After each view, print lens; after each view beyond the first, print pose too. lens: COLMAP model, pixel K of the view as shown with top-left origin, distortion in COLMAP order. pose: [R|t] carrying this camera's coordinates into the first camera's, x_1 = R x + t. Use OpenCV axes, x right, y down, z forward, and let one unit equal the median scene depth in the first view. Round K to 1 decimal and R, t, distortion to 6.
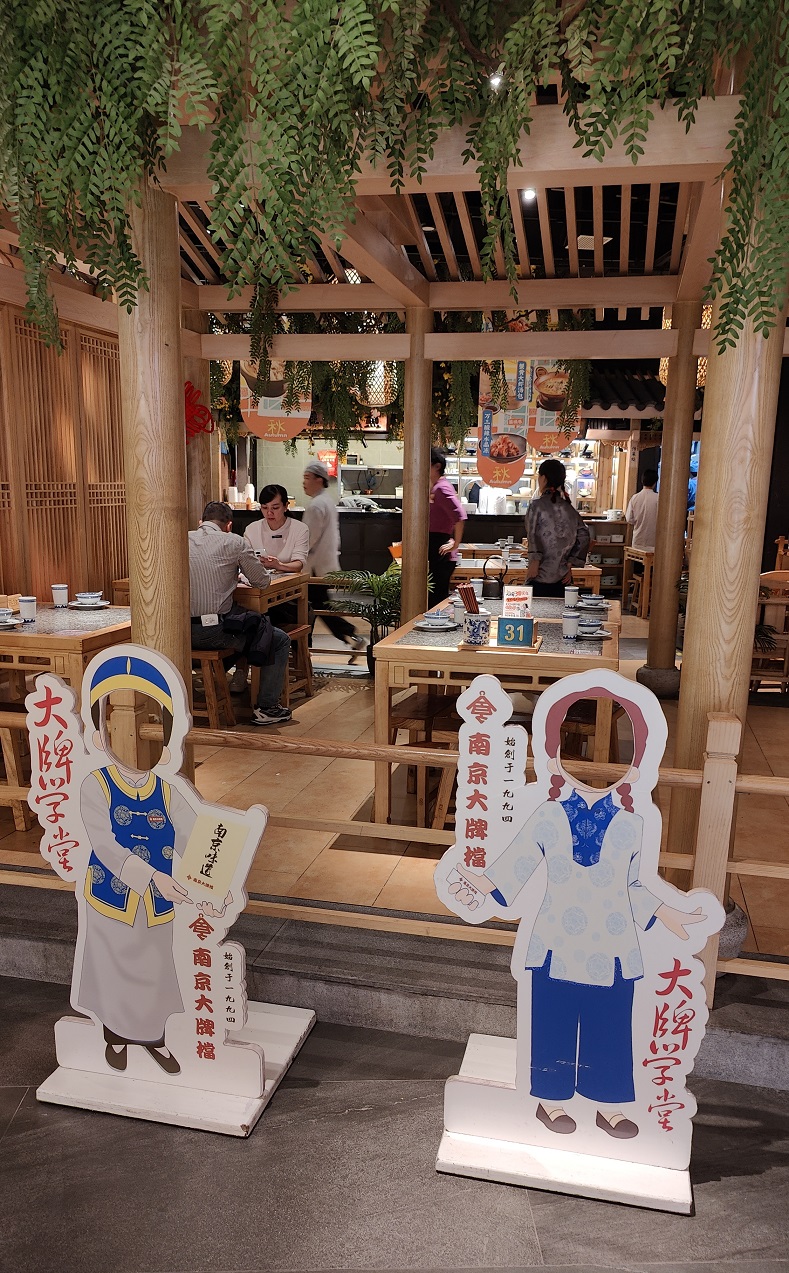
lens RADIAL K [[844.2, 0, 397.9], [0, 844.2, 639.9], [0, 0, 1]] dist [0.000402, 0.000016]
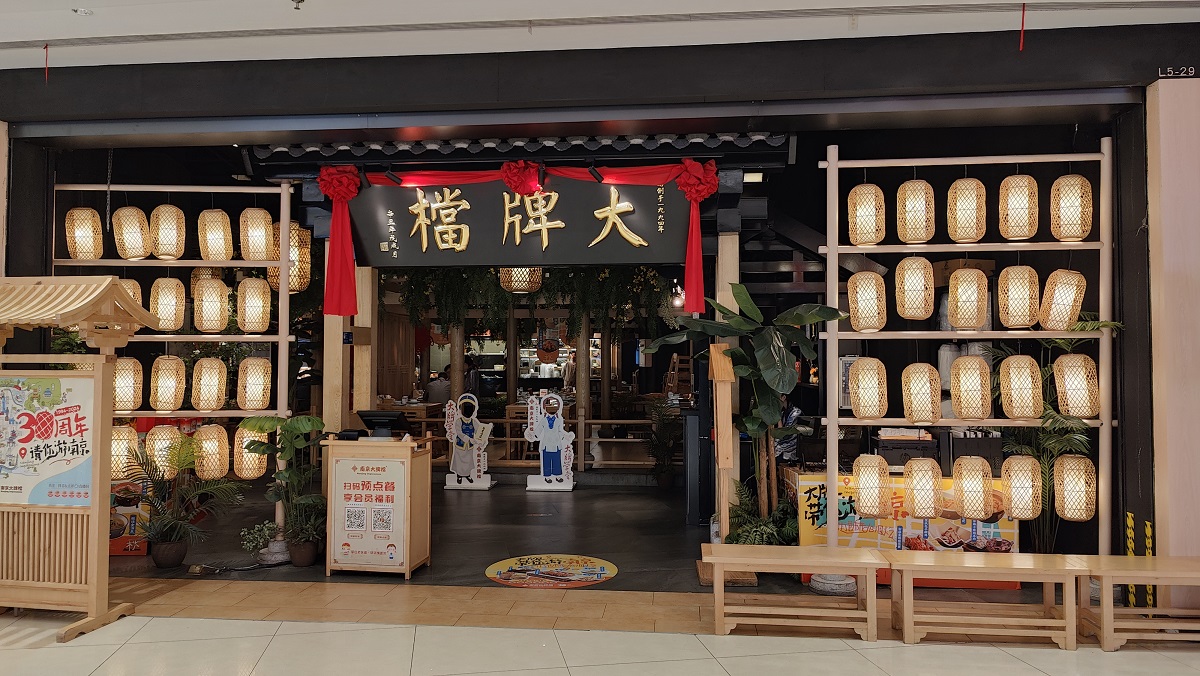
lens RADIAL K [[789.9, 0, 602.6], [0, 789.9, 335.3], [0, 0, 1]] dist [0.002482, 0.000039]
pose [[0.986728, -0.012550, 0.161897, -0.077482], [0.046765, 0.976731, -0.209309, 0.210082], [-0.155503, 0.214102, 0.964354, -1.161846]]
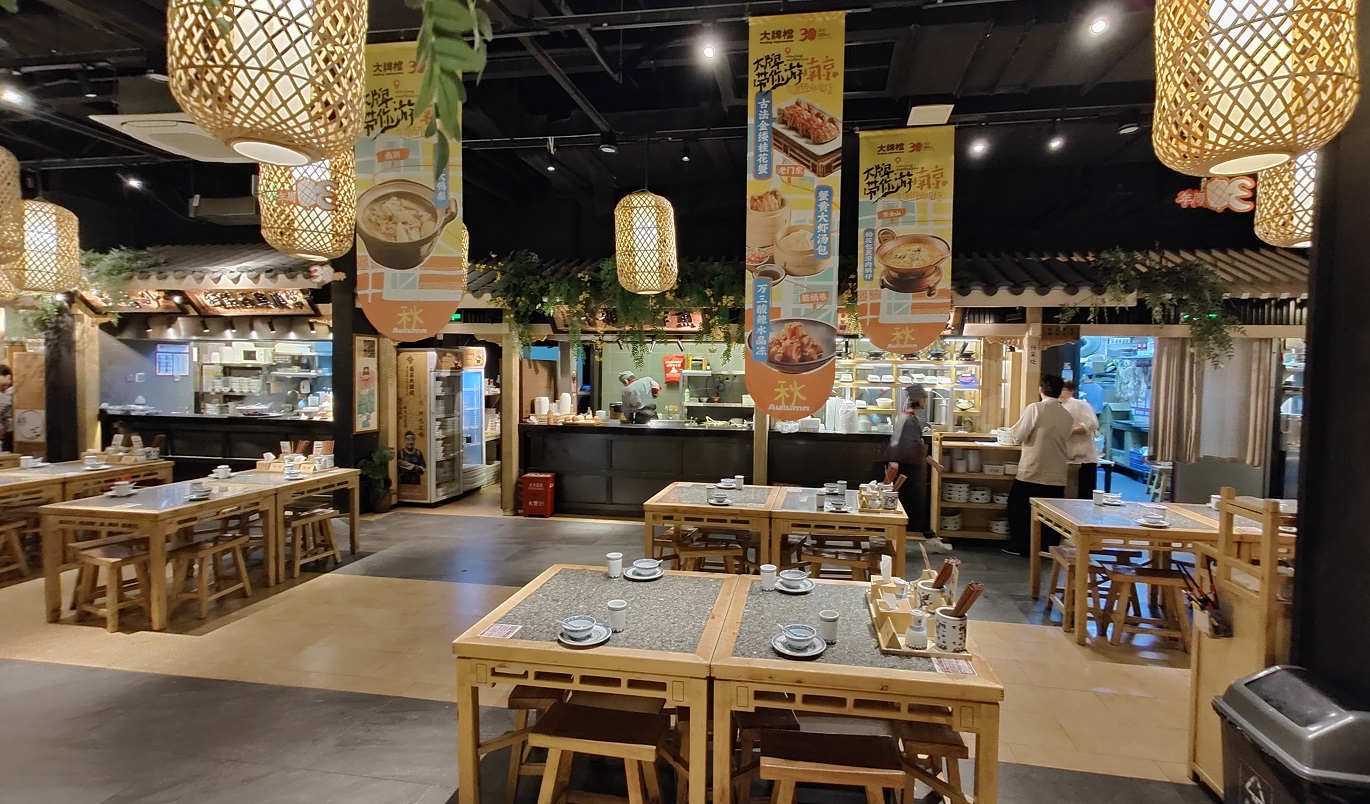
lens RADIAL K [[672.7, 0, 685.1], [0, 672.7, 402.1], [0, 0, 1]] dist [0.003011, 0.000134]
pose [[0.982653, 0.000798, -0.185450, 0.138034], [-0.028905, 0.988429, -0.148907, -0.127447], [0.183185, 0.151684, 0.971306, 0.582600]]
